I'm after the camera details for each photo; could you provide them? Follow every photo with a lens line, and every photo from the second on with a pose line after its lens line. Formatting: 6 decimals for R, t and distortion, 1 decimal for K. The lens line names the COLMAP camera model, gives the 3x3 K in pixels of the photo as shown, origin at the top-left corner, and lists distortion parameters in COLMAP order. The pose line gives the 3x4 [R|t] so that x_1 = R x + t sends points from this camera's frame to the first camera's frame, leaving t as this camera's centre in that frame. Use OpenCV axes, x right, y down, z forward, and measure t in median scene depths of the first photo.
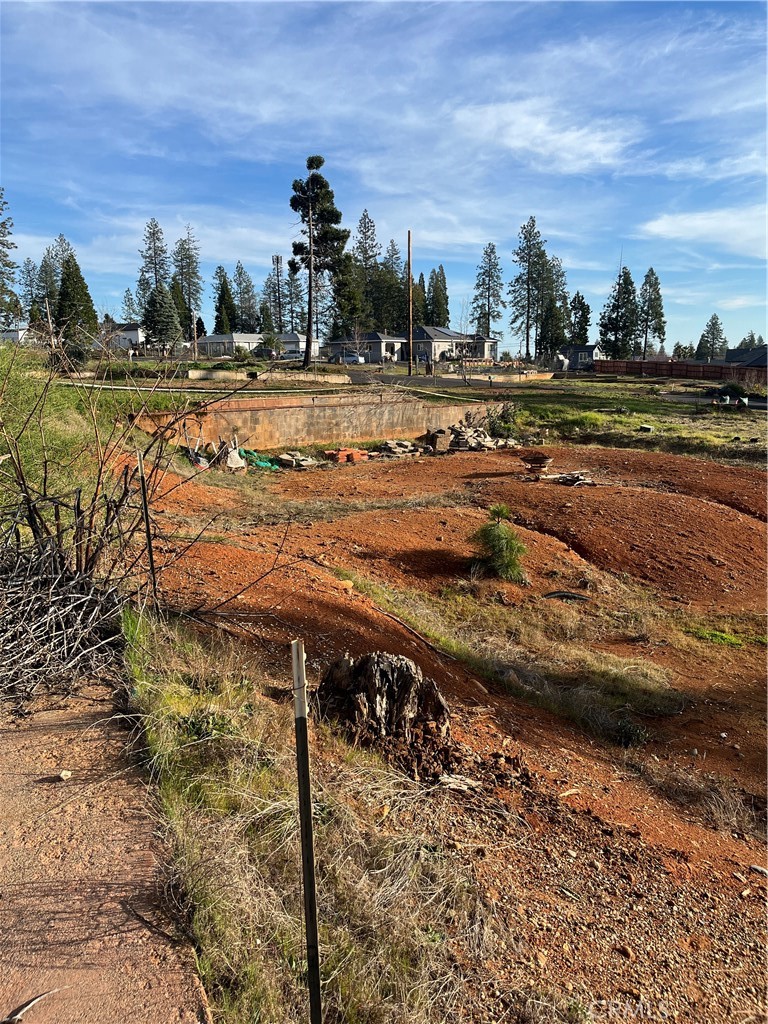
lens RADIAL K [[769.7, 0, 377.5], [0, 769.7, 508.0], [0, 0, 1]] dist [0.056828, -0.089111]
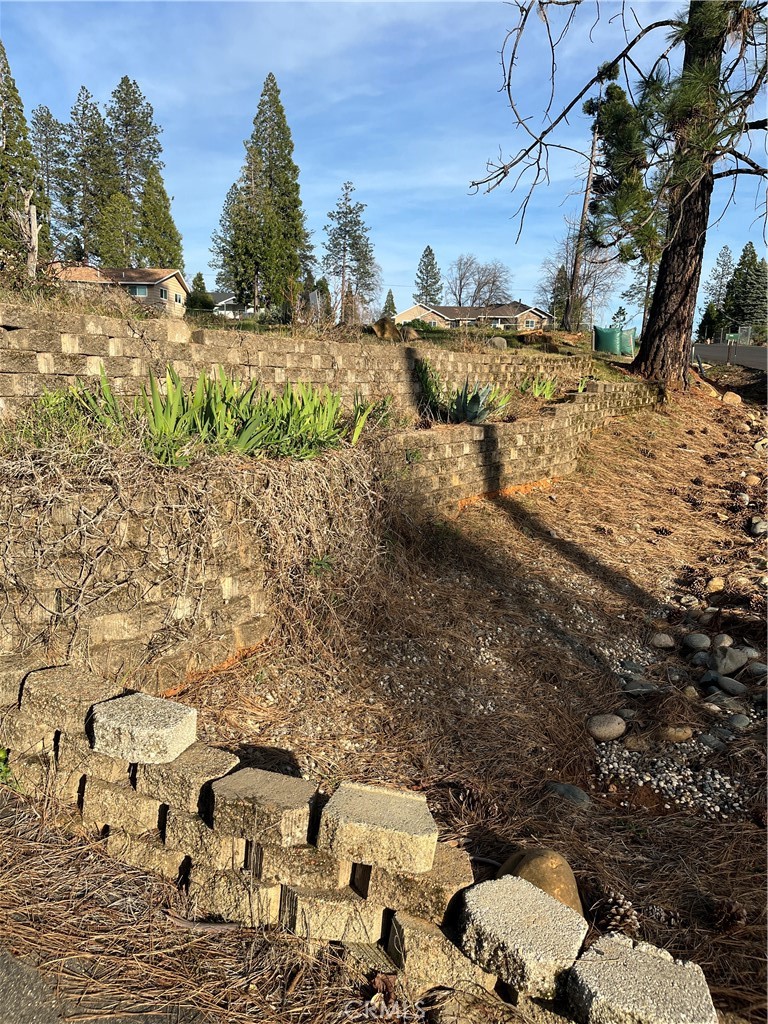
lens RADIAL K [[769.7, 0, 379.3], [0, 769.7, 516.7], [0, 0, 1]] dist [0.056828, -0.089111]
pose [[0.463122, 0.181912, -0.867425, 0.561518], [-0.195004, 0.975641, 0.100493, -0.033049], [0.864576, 0.122611, 0.487314, 0.450650]]
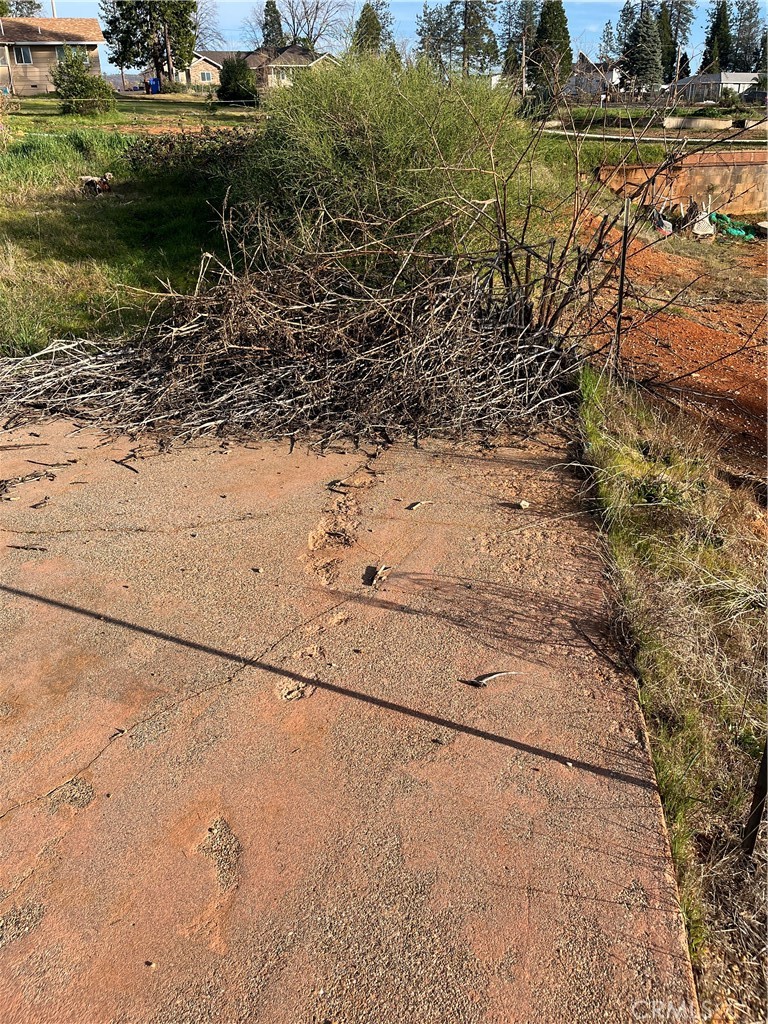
lens RADIAL K [[769.7, 0, 383.0], [0, 769.7, 507.9], [0, 0, 1]] dist [0.056828, -0.089111]
pose [[0.855135, 0.225201, -0.466935, -0.003646], [-0.083844, 0.948937, 0.304119, 0.001931], [0.511580, -0.220913, 0.830351, -0.000494]]
